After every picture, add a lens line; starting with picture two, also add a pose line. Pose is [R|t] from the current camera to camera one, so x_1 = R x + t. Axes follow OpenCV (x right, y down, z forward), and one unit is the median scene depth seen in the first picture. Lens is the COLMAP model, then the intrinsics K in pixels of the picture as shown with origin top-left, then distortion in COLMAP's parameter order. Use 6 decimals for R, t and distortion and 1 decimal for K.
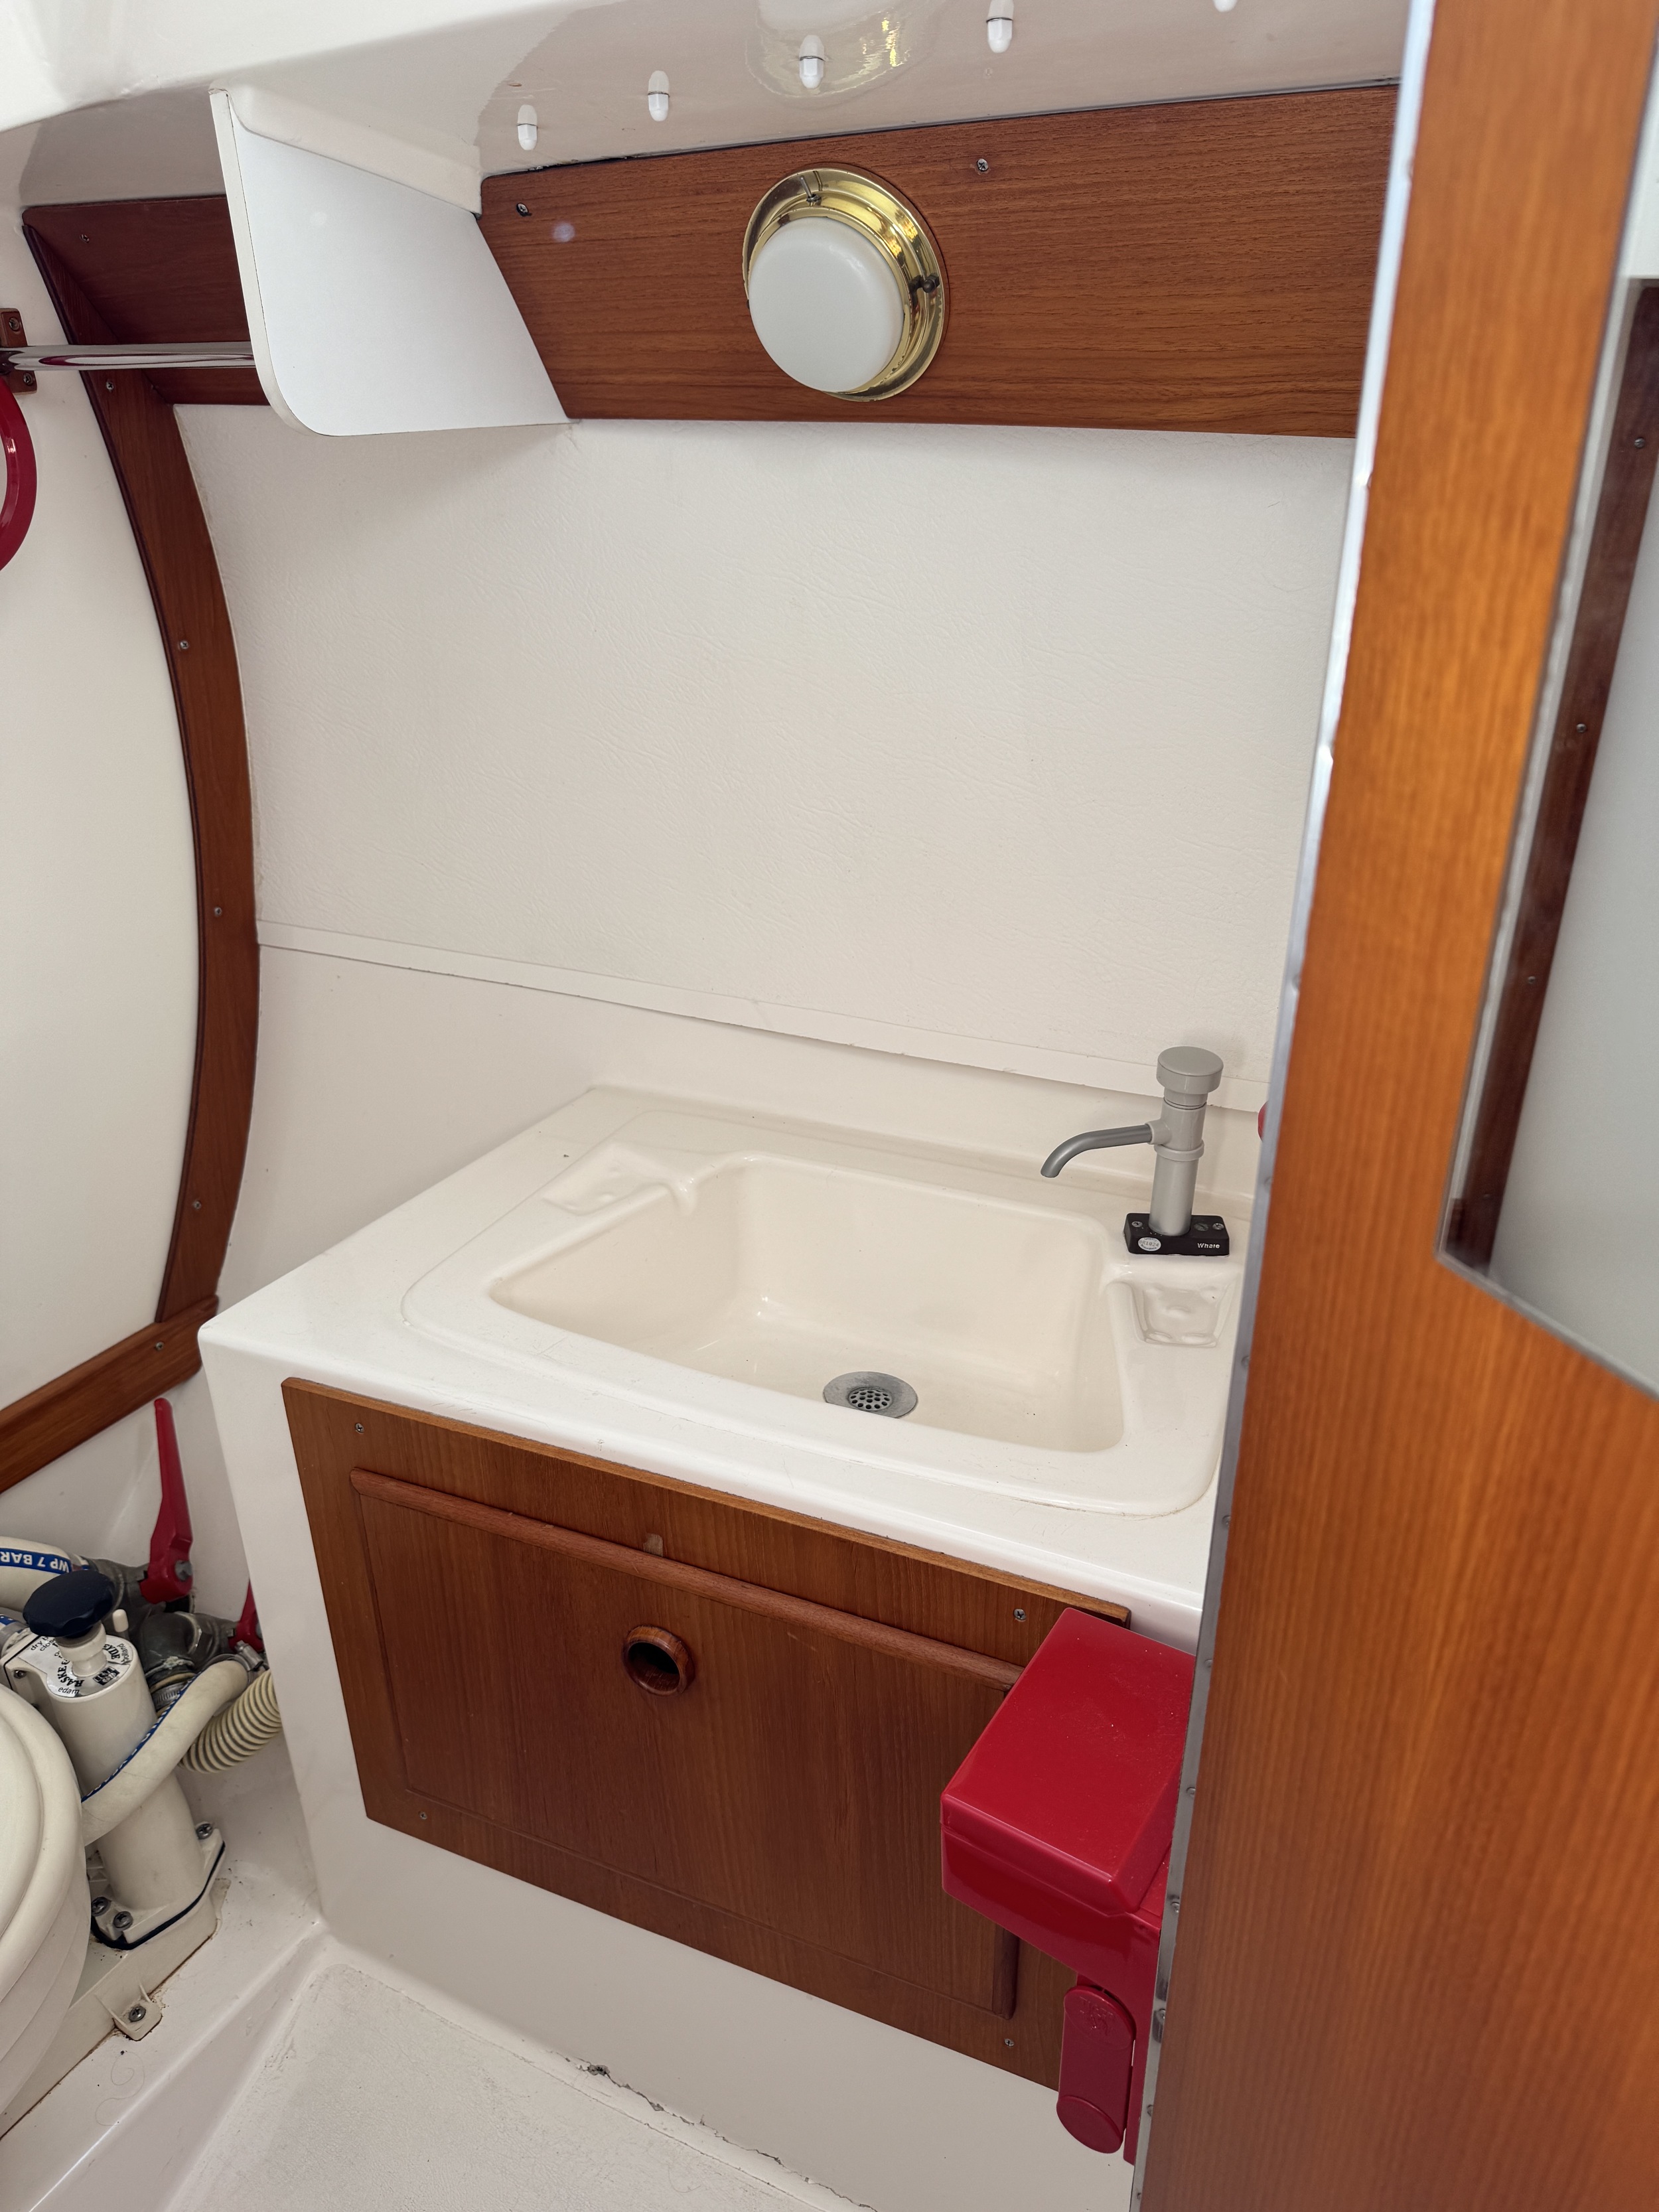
lens RADIAL K [[1539.7, 0, 825.6], [0, 1539.7, 1117.1], [0, 0, 1]] dist [0.054671, -0.072440]
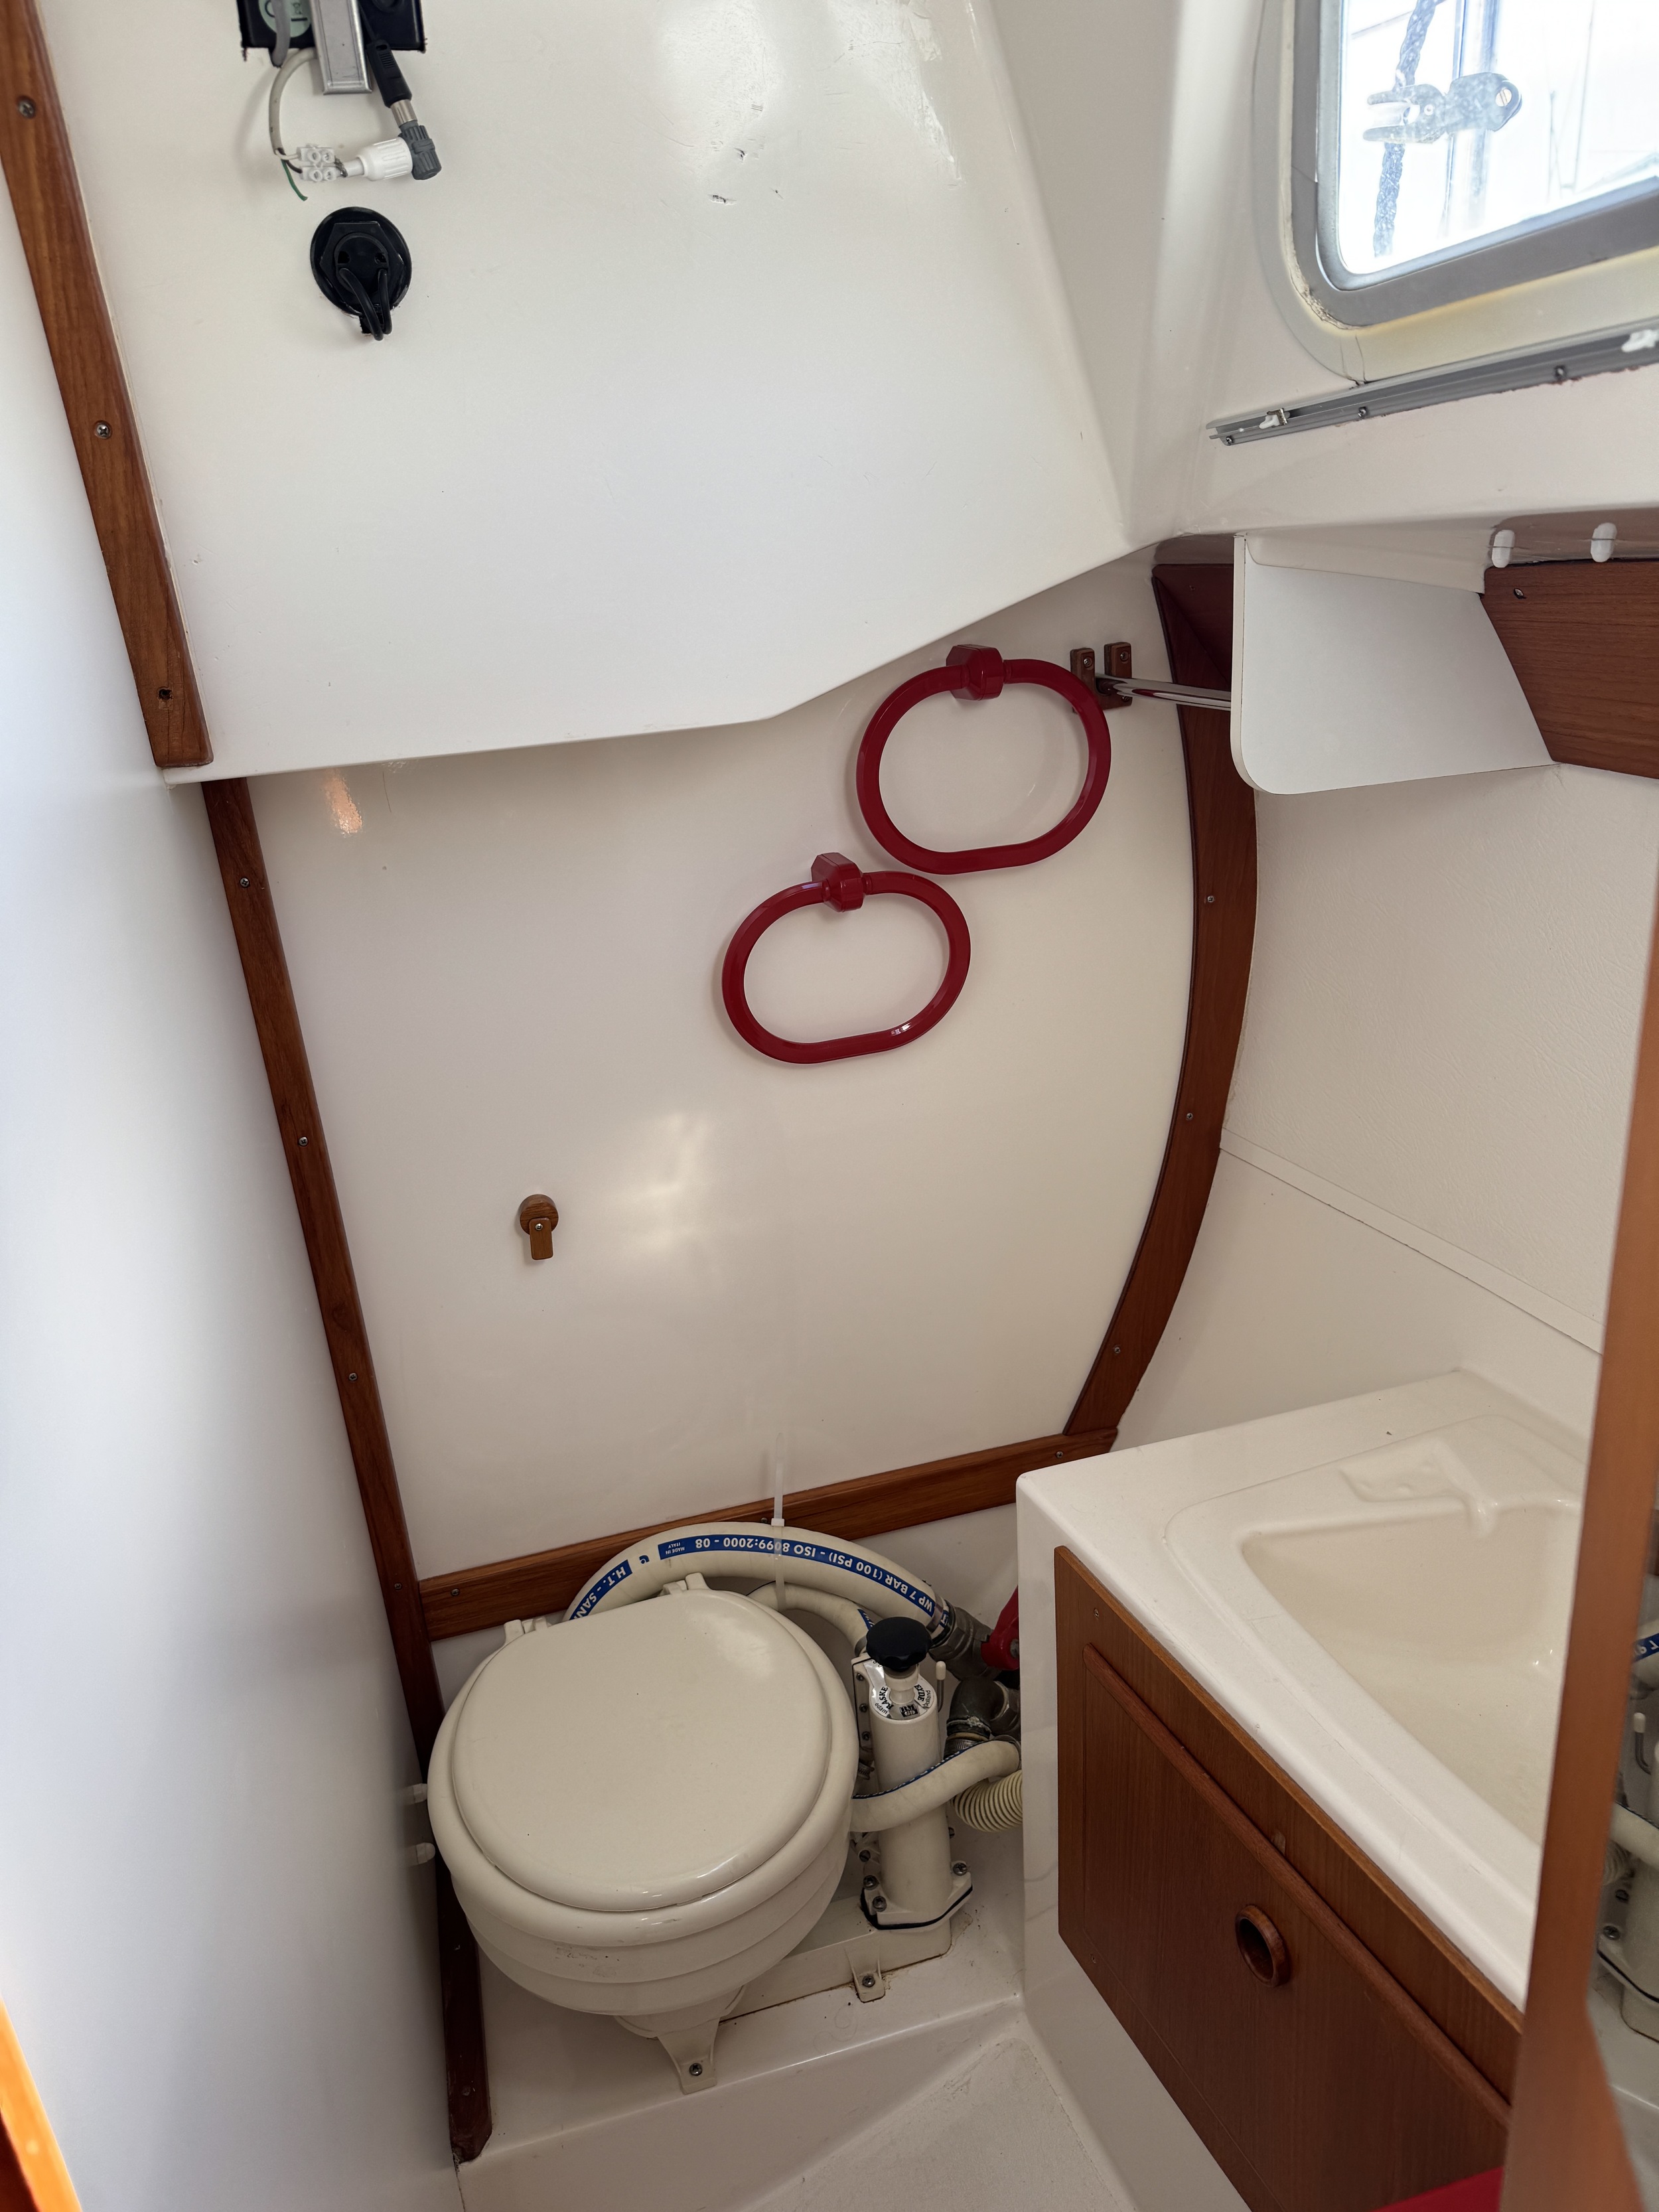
lens RADIAL K [[1539.7, 0, 832.5], [0, 1539.7, 1106.5], [0, 0, 1]] dist [0.054671, -0.072440]
pose [[0.730740, 0.209038, -0.649863, 0.200128], [-0.247955, 0.968222, 0.032630, -0.135976], [0.636033, 0.137292, 0.759351, -0.061587]]
